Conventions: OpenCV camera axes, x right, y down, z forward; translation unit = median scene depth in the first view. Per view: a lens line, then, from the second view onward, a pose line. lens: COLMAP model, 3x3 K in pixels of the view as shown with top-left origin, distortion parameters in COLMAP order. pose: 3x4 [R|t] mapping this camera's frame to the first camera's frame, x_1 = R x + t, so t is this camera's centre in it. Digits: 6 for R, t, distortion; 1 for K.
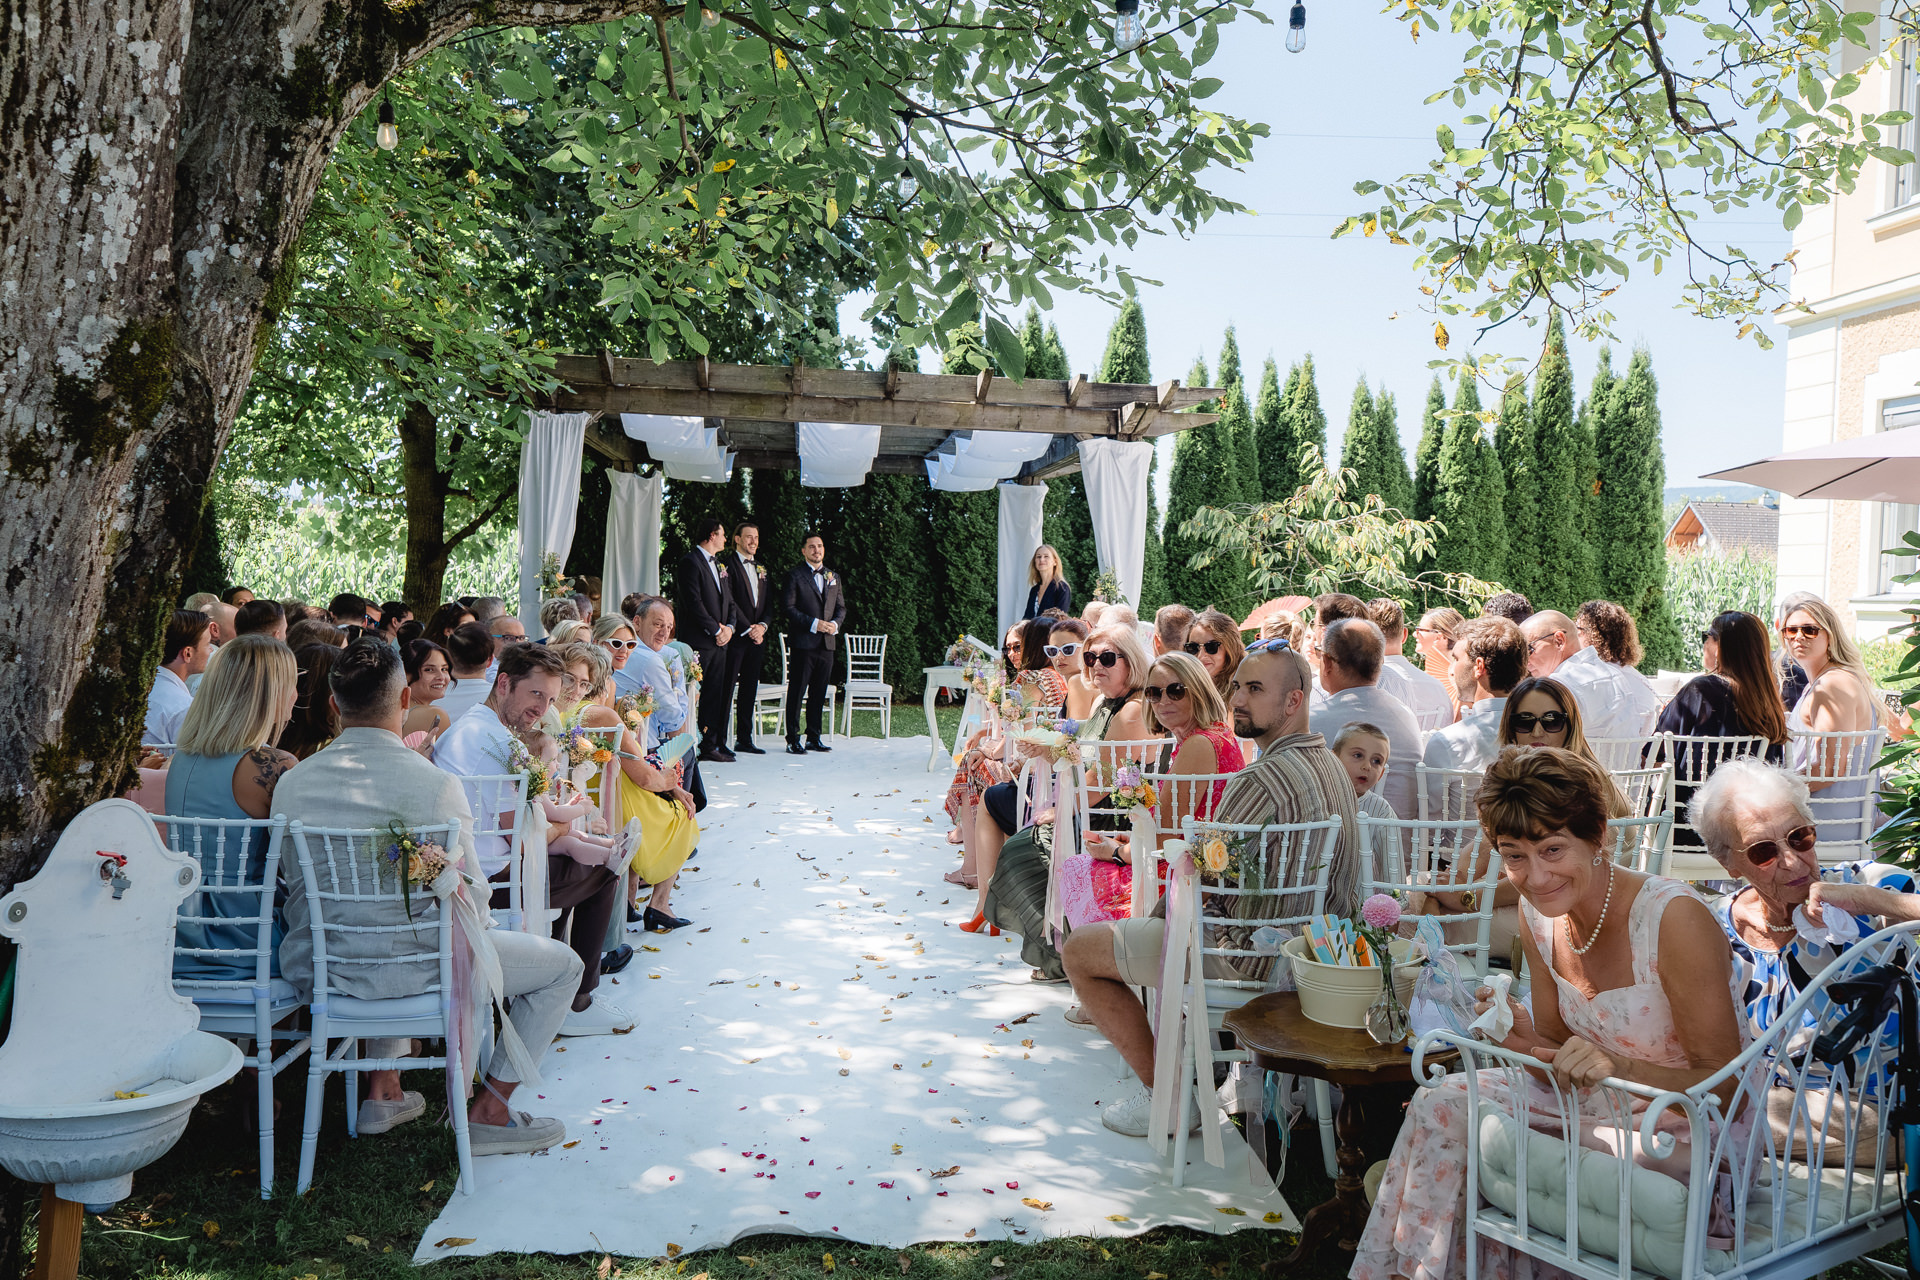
lens RADIAL K [[1586.2, 0, 978.6], [0, 1586.2, 651.3], [0, 0, 1]] dist [0.032812, -0.063596]
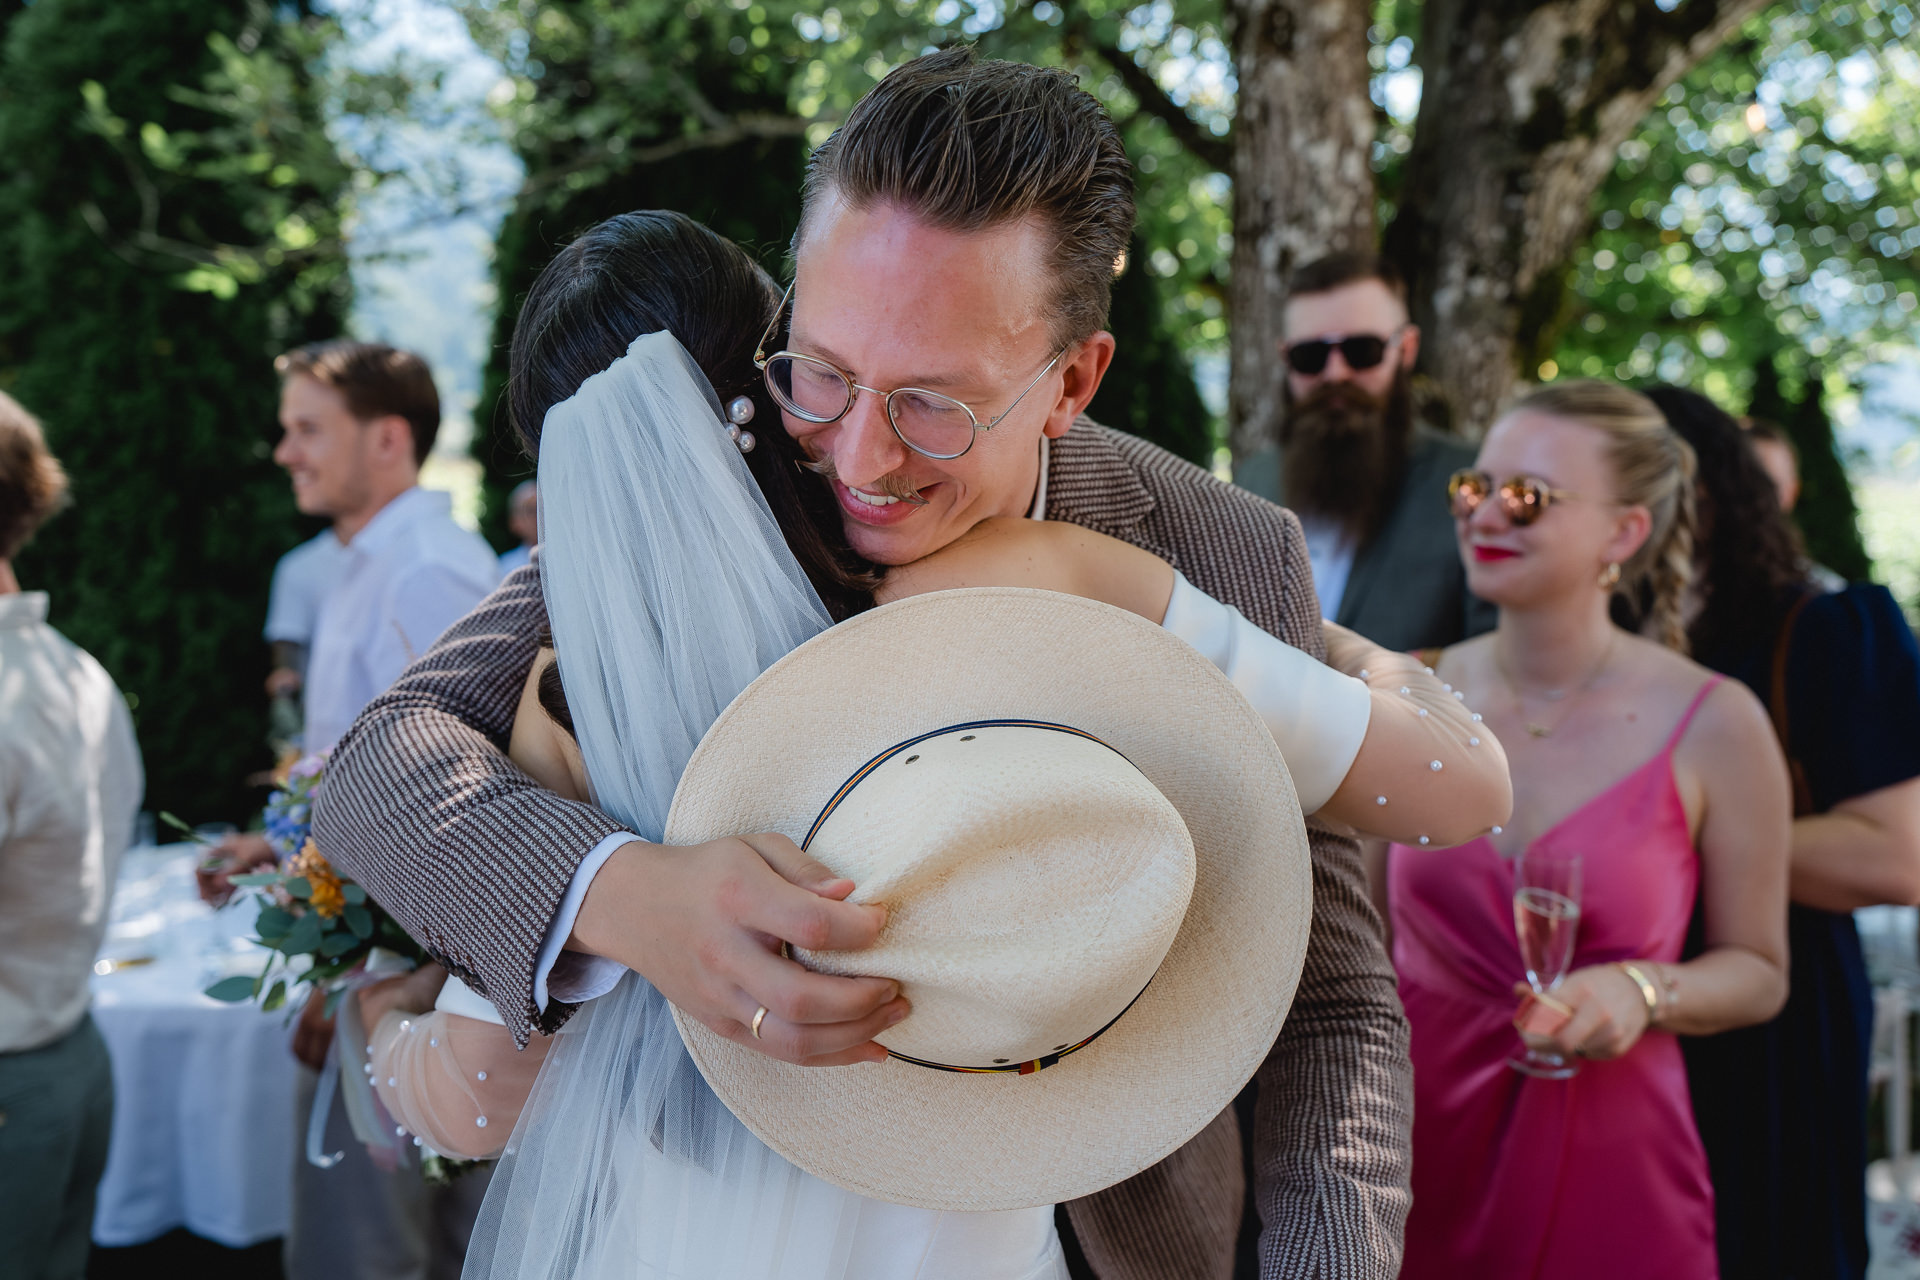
lens RADIAL K [[1586.2, 0, 950.5], [0, 1586.2, 641.9], [0, 0, 1]] dist [0.032812, -0.063596]
pose [[0.362174, 0.041074, -0.931205, 0.460761], [-0.037039, 0.998874, 0.029653, -0.016640], [0.931374, 0.023752, 0.363288, 0.237471]]
